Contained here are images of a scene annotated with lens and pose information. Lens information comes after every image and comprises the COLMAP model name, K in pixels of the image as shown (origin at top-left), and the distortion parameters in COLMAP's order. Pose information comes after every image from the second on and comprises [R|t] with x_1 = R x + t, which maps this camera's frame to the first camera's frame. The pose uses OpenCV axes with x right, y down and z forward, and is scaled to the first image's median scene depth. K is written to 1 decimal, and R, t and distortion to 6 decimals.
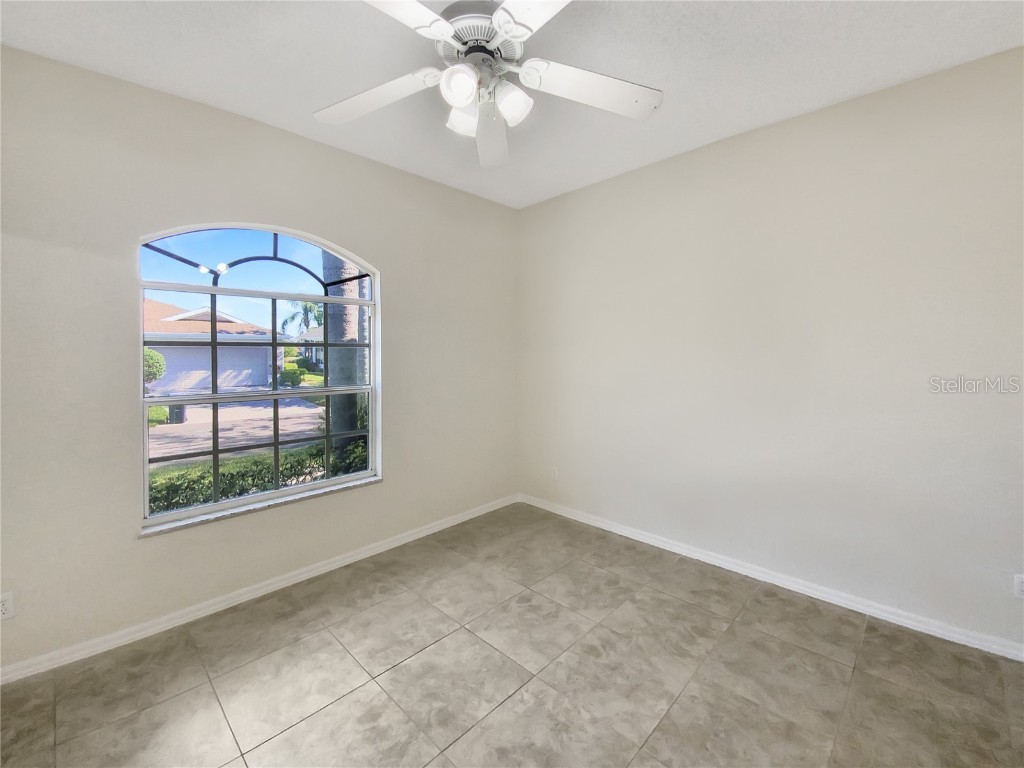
lens RADIAL K [[416.9, 0, 512.0], [0, 416.9, 384.0], [0, 0, 1]] dist [-0.000126, 0.000046]
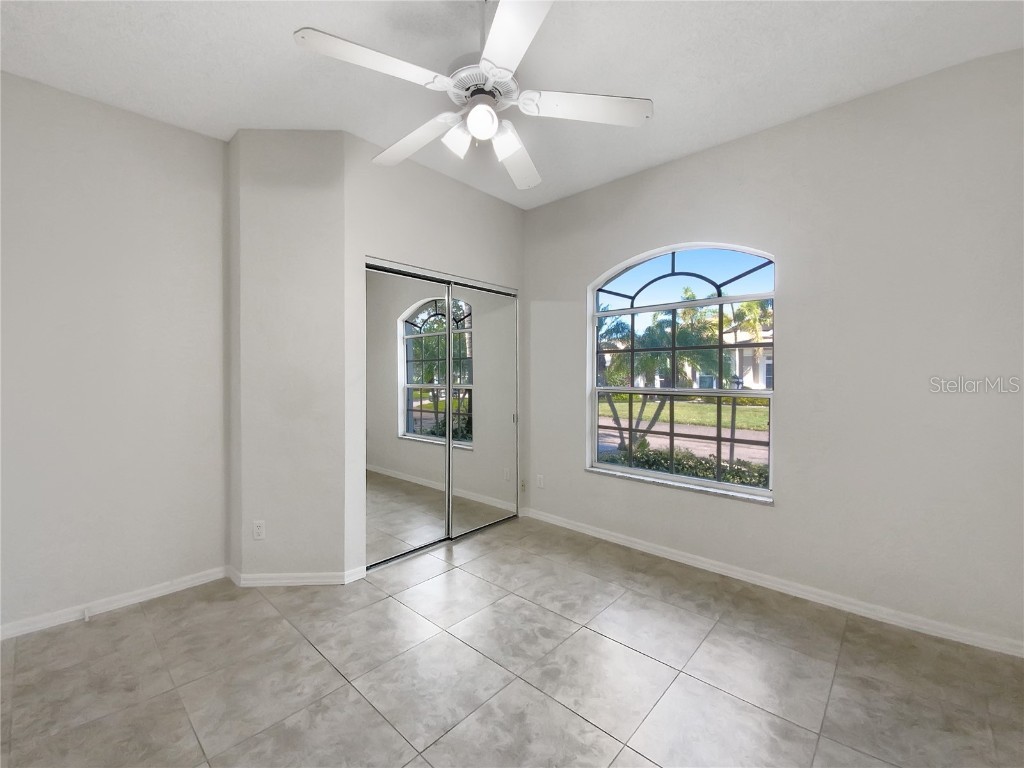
lens RADIAL K [[416.9, 0, 512.0], [0, 416.9, 384.0], [0, 0, 1]] dist [-0.000126, 0.000046]
pose [[0.047849, 0.030925, -0.998376, 0.599191], [-0.058402, 0.997897, 0.028111, 0.000549], [0.997146, 0.056962, 0.049554, 0.515460]]
